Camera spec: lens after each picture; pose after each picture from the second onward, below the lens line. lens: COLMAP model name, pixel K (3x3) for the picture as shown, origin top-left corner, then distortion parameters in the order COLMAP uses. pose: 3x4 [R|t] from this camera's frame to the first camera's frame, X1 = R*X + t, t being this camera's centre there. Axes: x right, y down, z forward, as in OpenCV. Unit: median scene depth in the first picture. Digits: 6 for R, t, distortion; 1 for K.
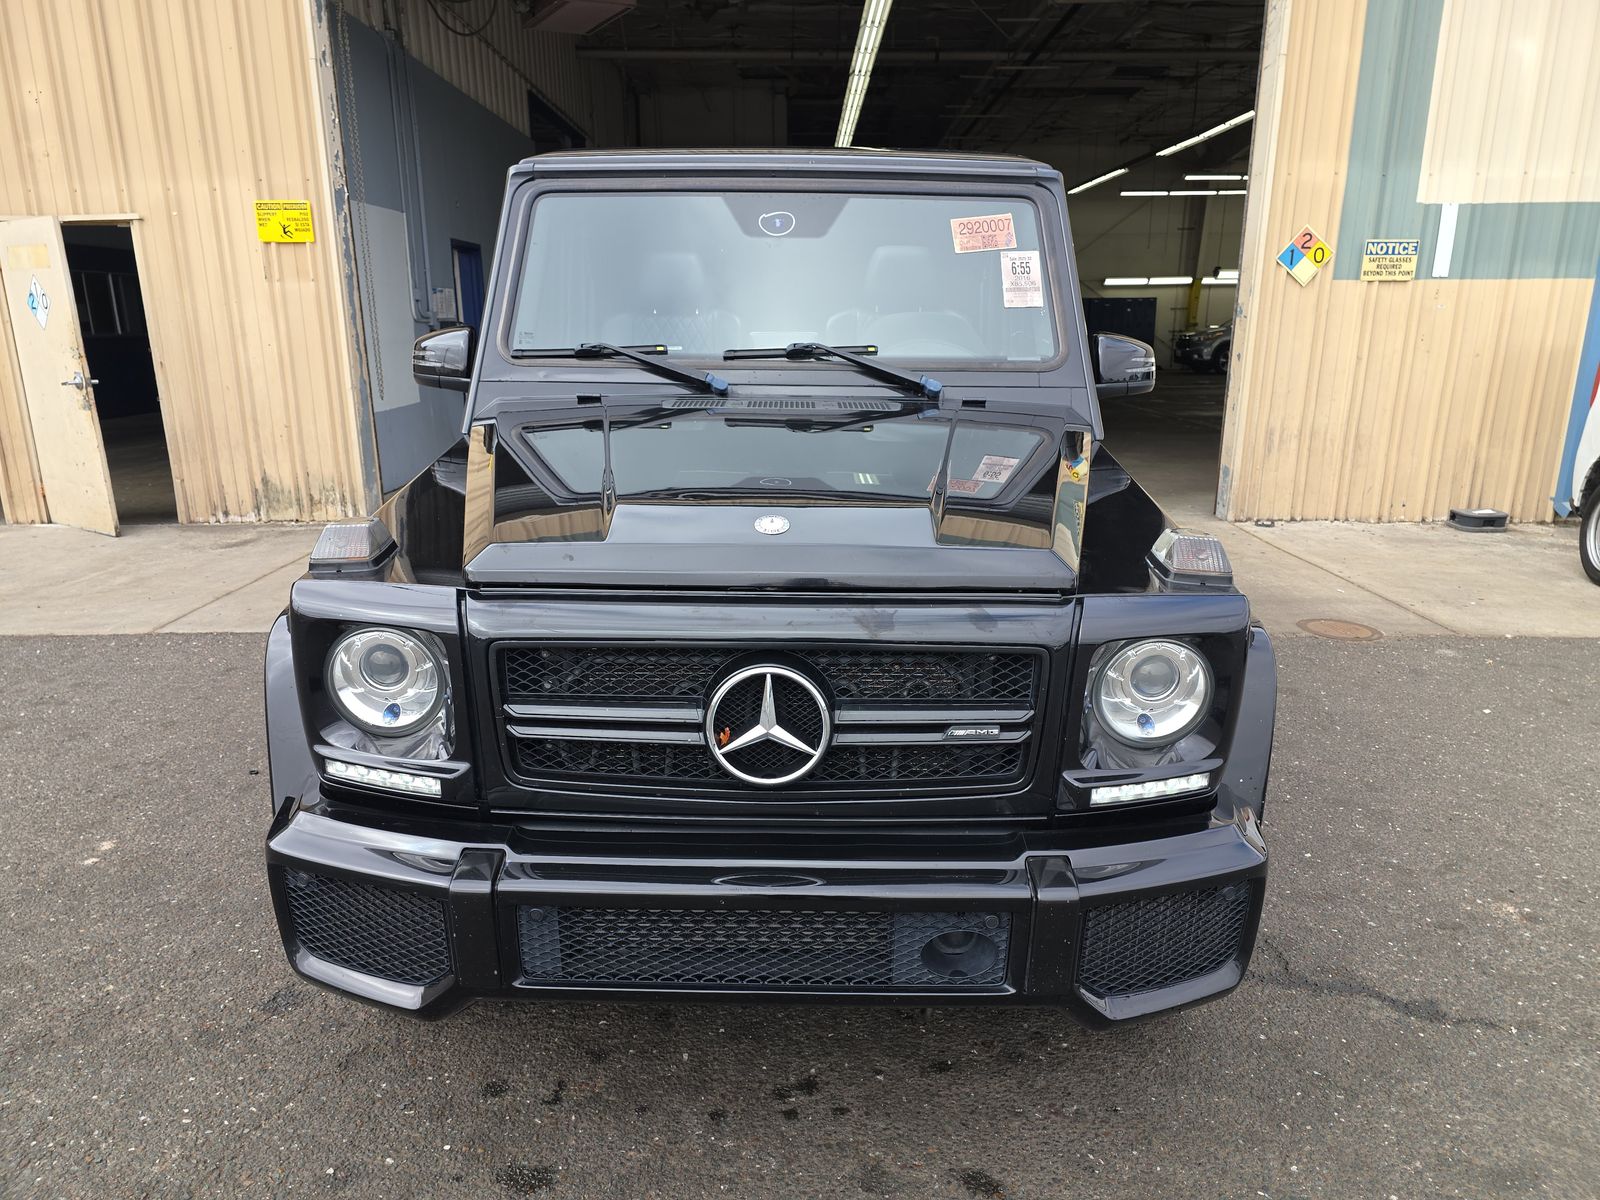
lens RADIAL K [[1076.1, 0, 805.3], [0, 1076.1, 599.7], [0, 0, 1]] dist [0.025749, -0.001787]
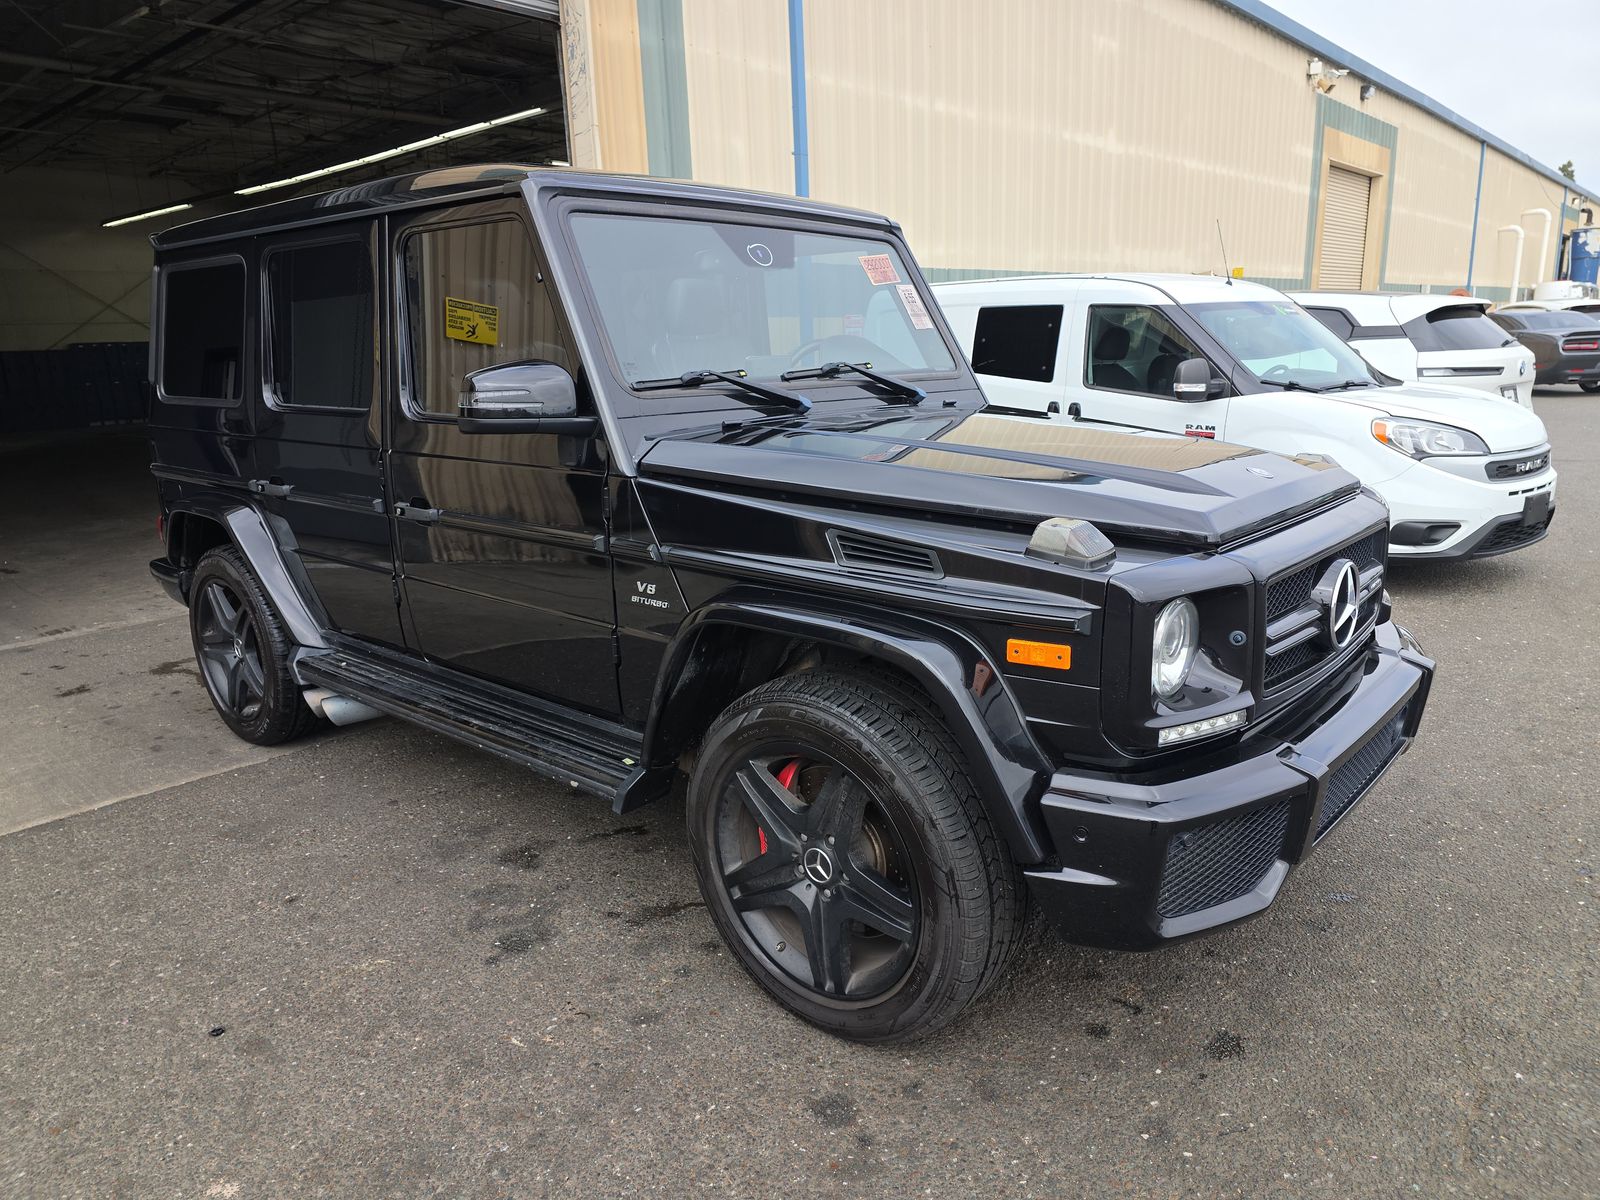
lens RADIAL K [[1076.1, 0, 805.3], [0, 1076.1, 599.7], [0, 0, 1]] dist [0.025749, -0.001787]
pose [[0.658763, -0.201585, 0.724841, -0.119963], [0.230256, 0.971226, 0.060842, -0.010777], [-0.716249, 0.126819, 0.686224, 0.041470]]
